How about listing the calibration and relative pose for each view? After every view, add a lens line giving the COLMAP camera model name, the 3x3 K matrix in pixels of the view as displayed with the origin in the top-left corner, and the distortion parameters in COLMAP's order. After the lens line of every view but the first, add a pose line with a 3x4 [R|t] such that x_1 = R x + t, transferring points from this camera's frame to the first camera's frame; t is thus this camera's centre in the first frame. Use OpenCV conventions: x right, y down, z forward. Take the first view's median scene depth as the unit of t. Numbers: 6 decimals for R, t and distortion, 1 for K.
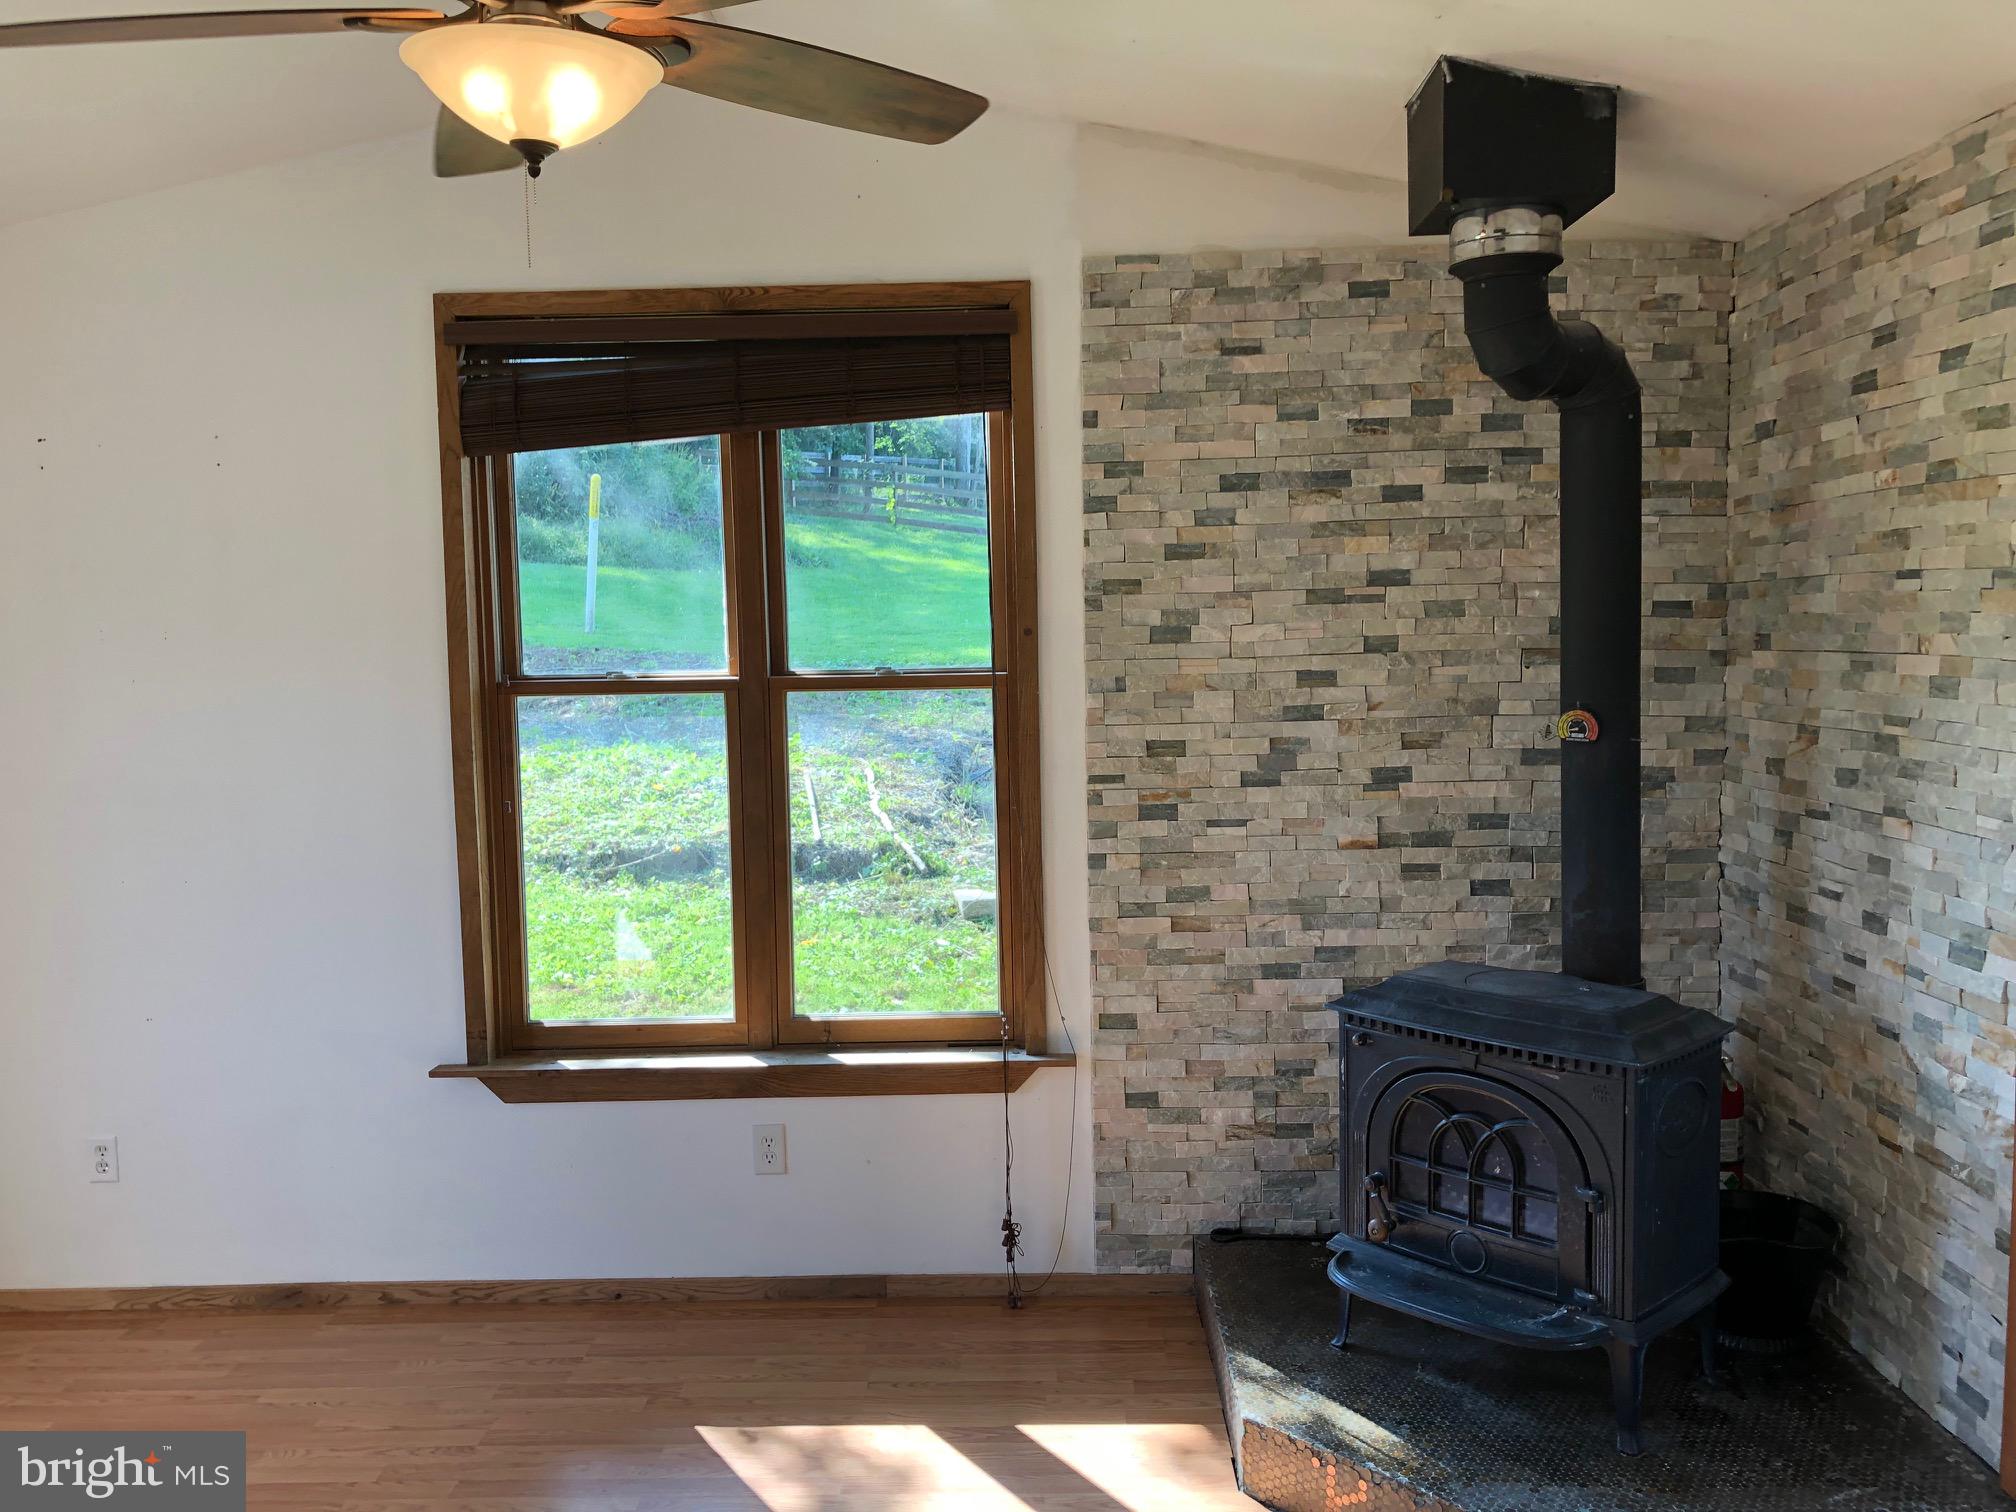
lens RADIAL K [[1708.2, 0, 1020.7], [0, 1708.2, 764.7], [0, 0, 1]] dist [0.110098, -0.156608]
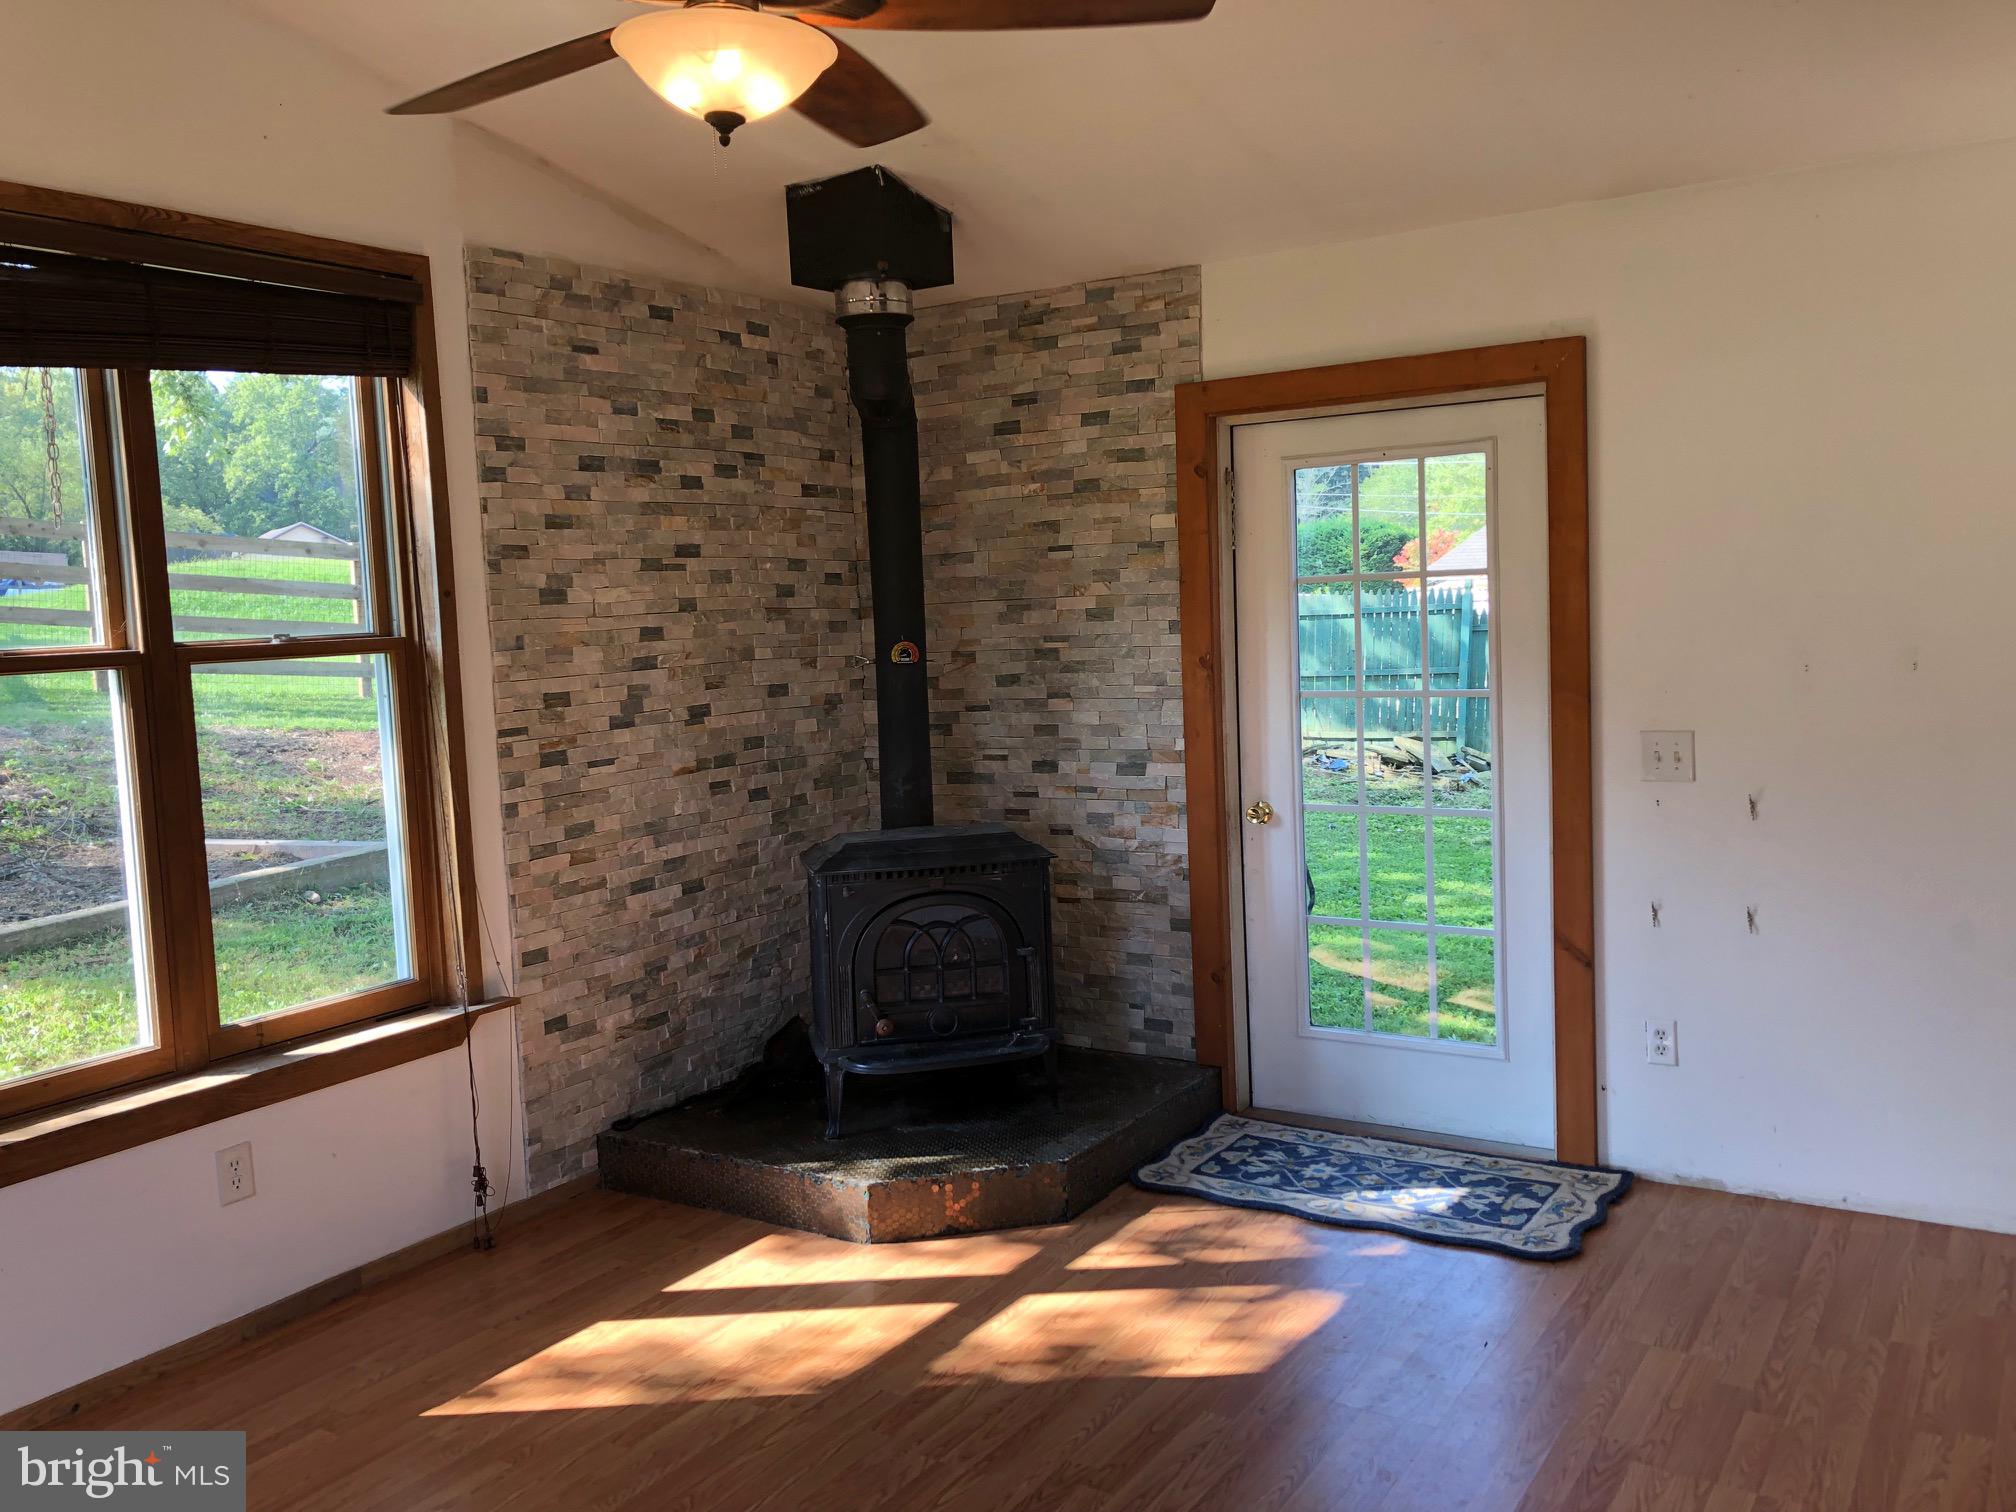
lens RADIAL K [[1708.2, 0, 1020.7], [0, 1708.2, 764.7], [0, 0, 1]] dist [0.110098, -0.156608]
pose [[0.502690, -0.086000, 0.860178, -0.734072], [0.109157, 0.993389, 0.035527, 0.025603], [-0.857547, 0.076036, 0.508755, 0.182404]]
